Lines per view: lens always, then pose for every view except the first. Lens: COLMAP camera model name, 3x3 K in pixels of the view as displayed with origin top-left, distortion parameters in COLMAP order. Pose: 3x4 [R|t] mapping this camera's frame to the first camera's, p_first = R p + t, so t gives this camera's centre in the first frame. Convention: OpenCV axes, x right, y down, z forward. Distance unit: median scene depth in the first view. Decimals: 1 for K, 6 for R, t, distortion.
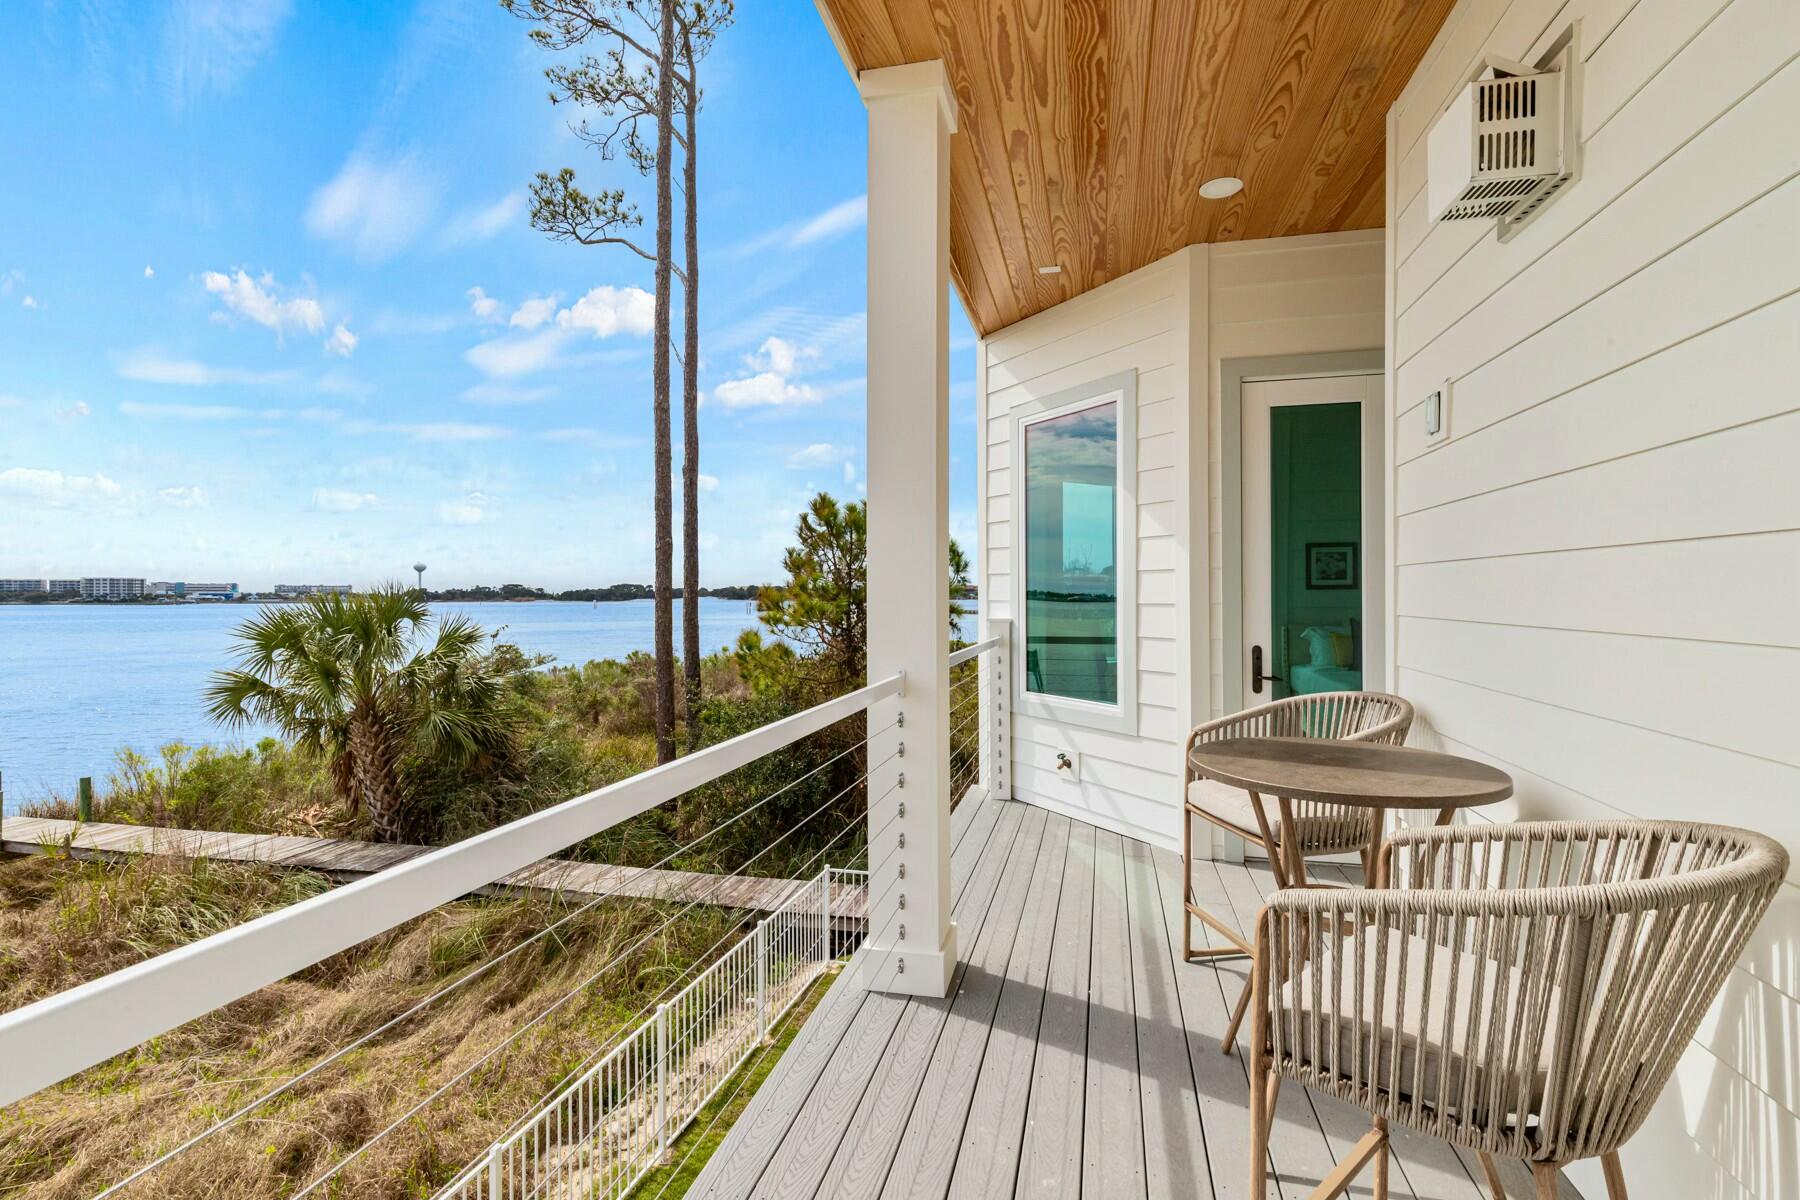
lens RADIAL K [[810.7, 0, 901.2], [0, 810.7, 614.4], [0, 0, 1]] dist [0.001281, 0.000541]
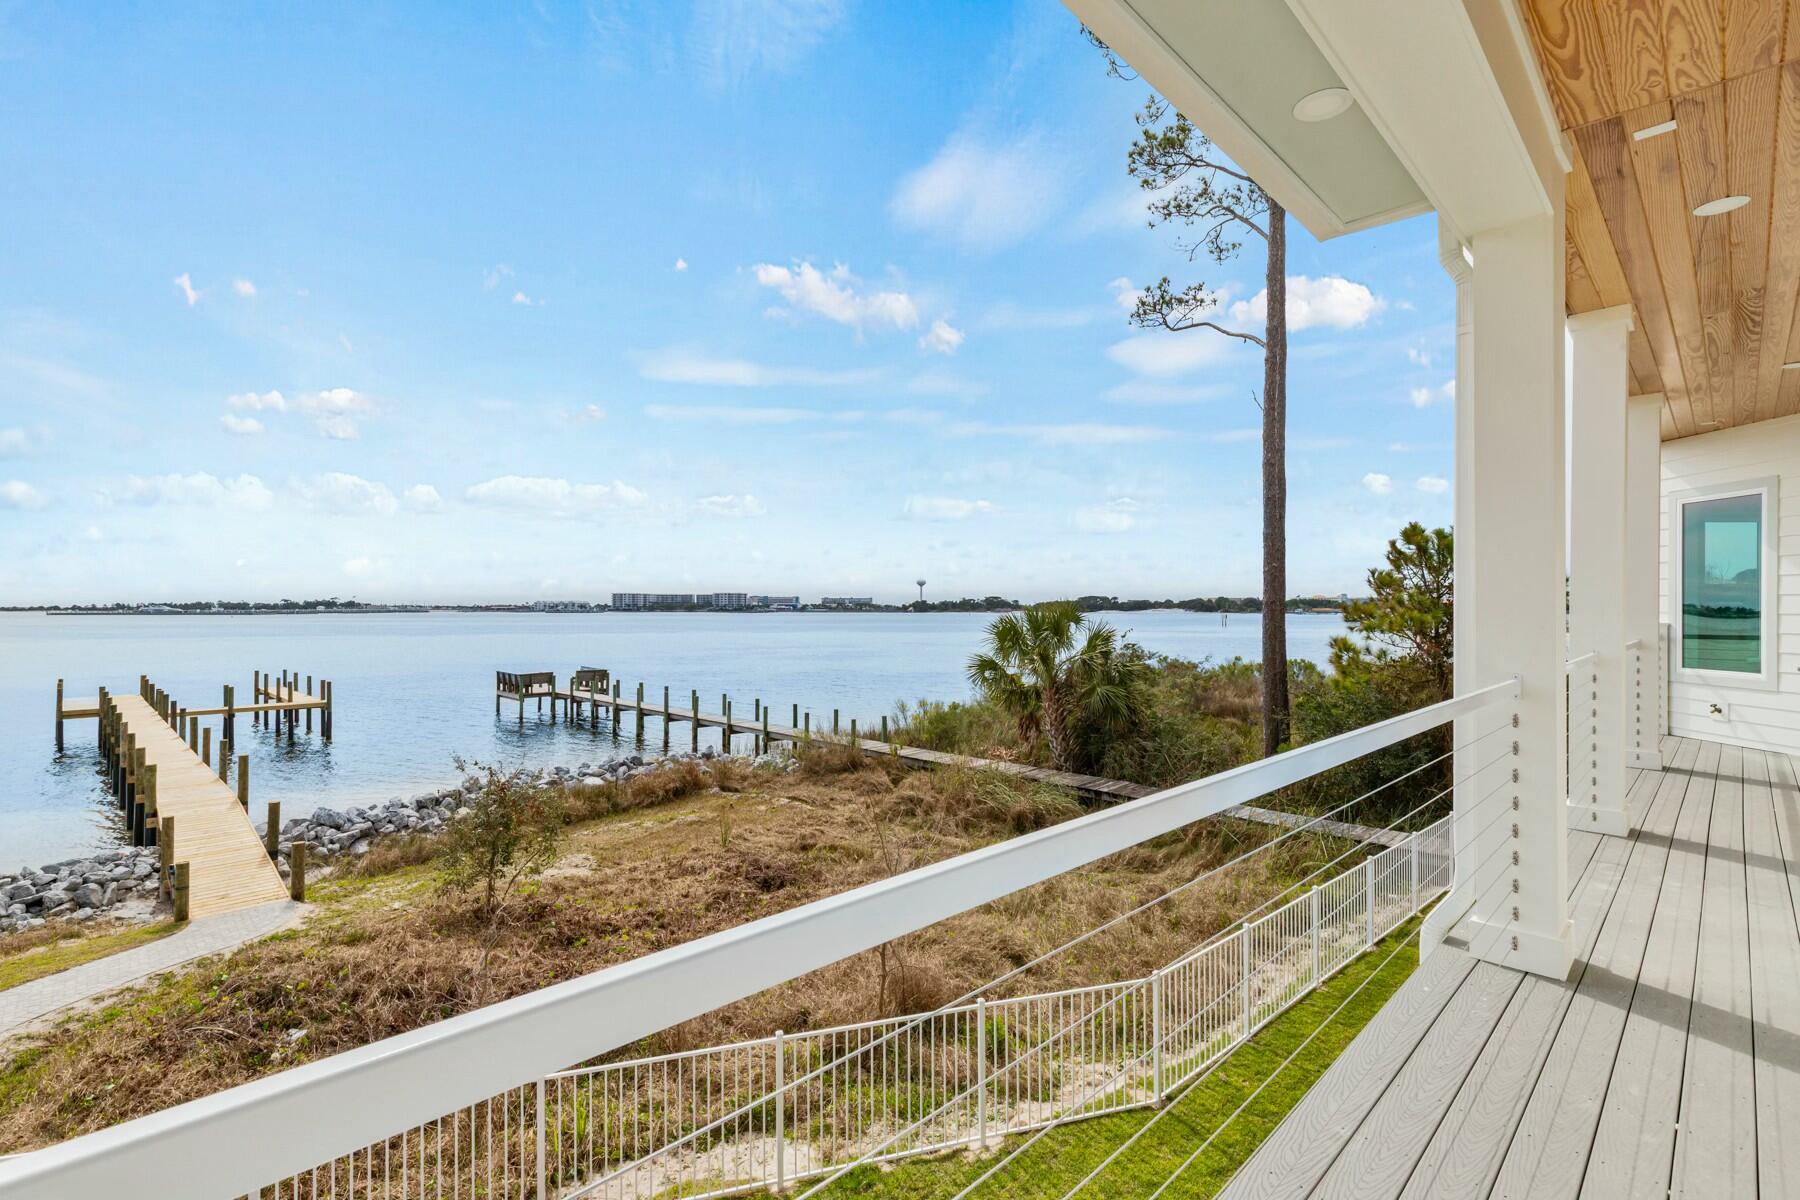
lens RADIAL K [[810.7, 0, 901.2], [0, 810.7, 614.4], [0, 0, 1]] dist [0.001281, 0.000541]
pose [[0.849826, 0.007897, -0.527004, -0.105758], [-0.015625, 0.999826, -0.010213, 0.010049], [0.526831, 0.016914, 0.849802, -0.400421]]
